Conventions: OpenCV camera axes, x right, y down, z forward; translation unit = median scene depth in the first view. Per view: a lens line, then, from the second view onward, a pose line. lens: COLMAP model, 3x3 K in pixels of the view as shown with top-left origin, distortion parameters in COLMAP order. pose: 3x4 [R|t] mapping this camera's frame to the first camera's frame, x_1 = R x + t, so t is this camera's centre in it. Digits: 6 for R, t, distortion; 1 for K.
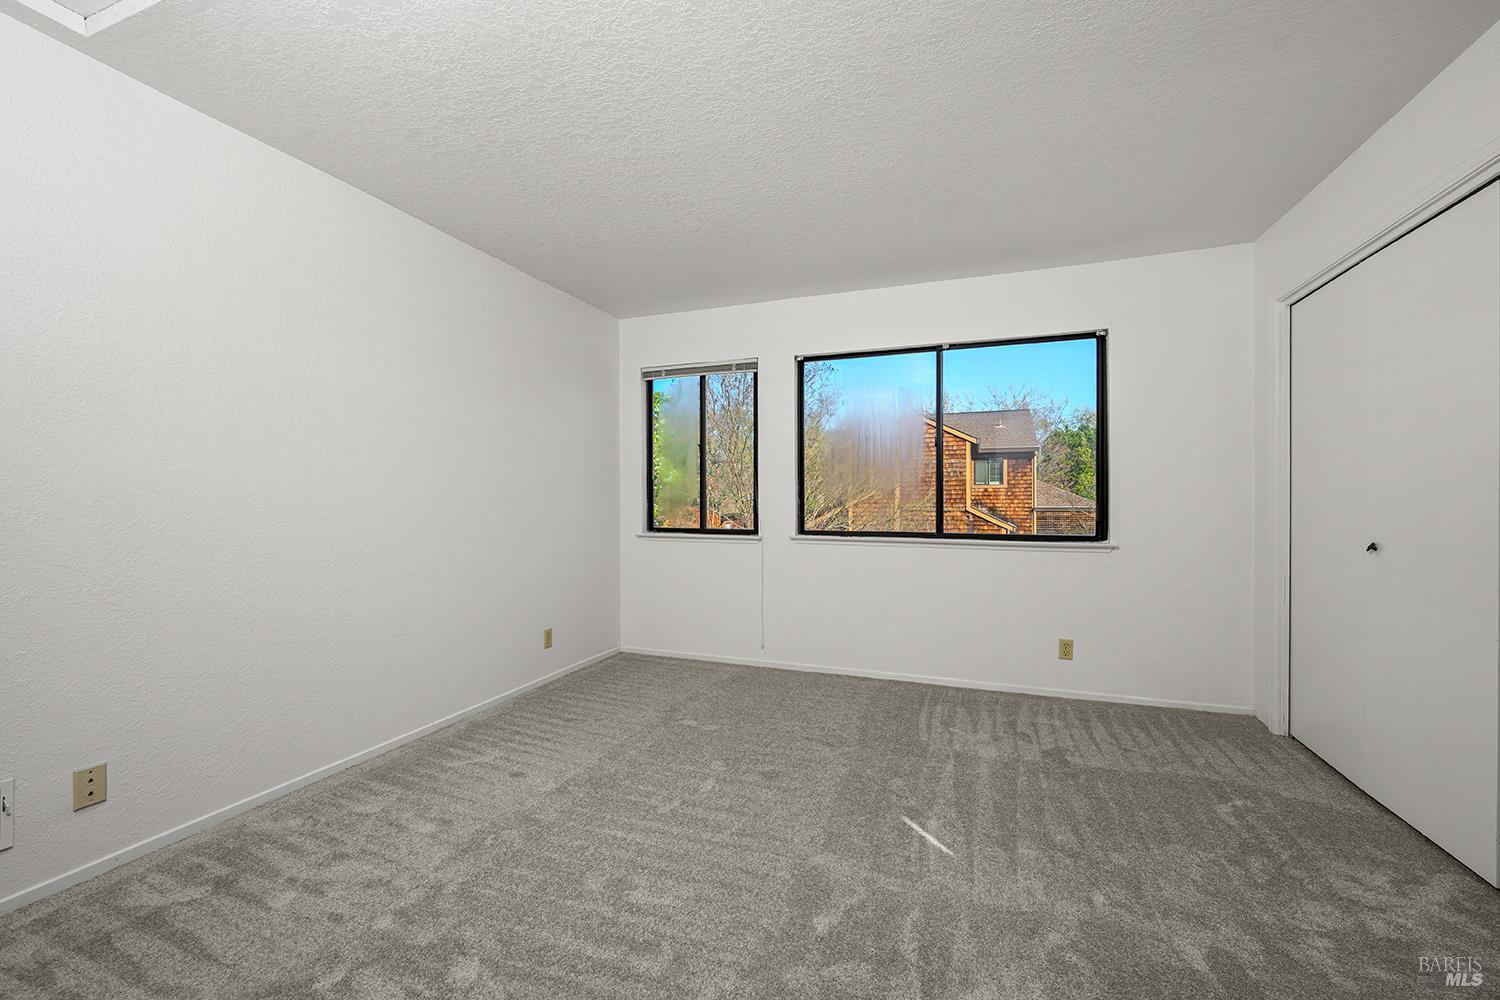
lens RADIAL K [[606.6, 0, 757.6], [0, 606.6, 506.9], [0, 0, 1]] dist [-0.011213, 0.000013]
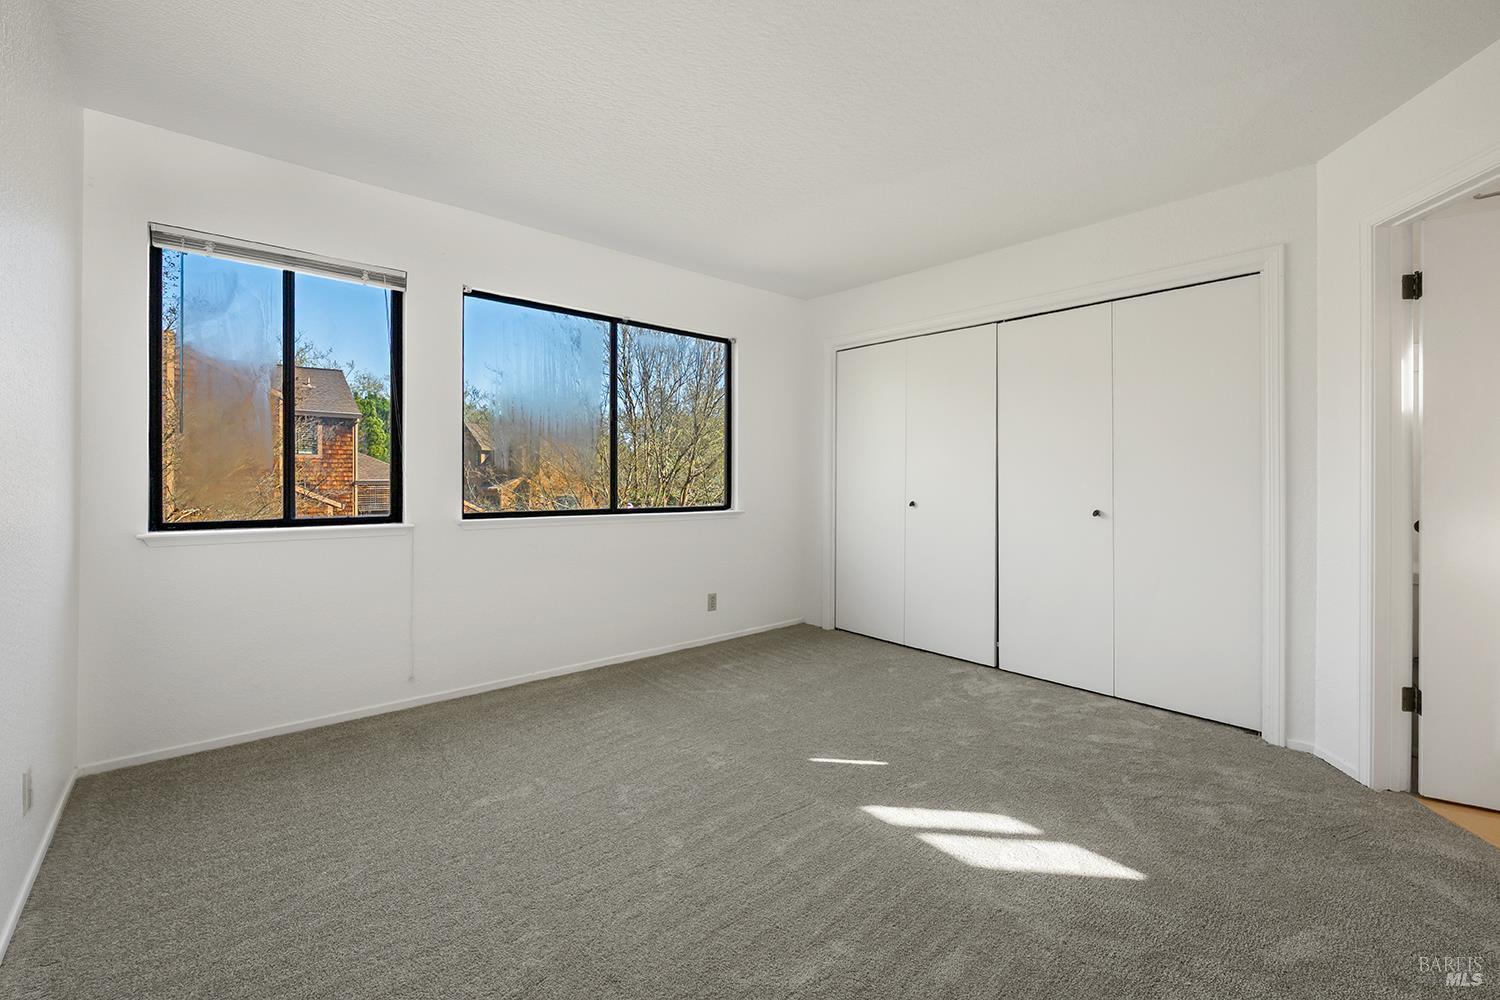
lens RADIAL K [[606.6, 0, 781.4], [0, 606.6, 479.2], [0, 0, 1]] dist [-0.011213, 0.000013]
pose [[0.471398, -0.001388, 0.881920, -0.393823], [0.002851, 0.999996, 0.000050, -0.003007], [-0.881916, 0.002491, 0.471400, 0.271049]]
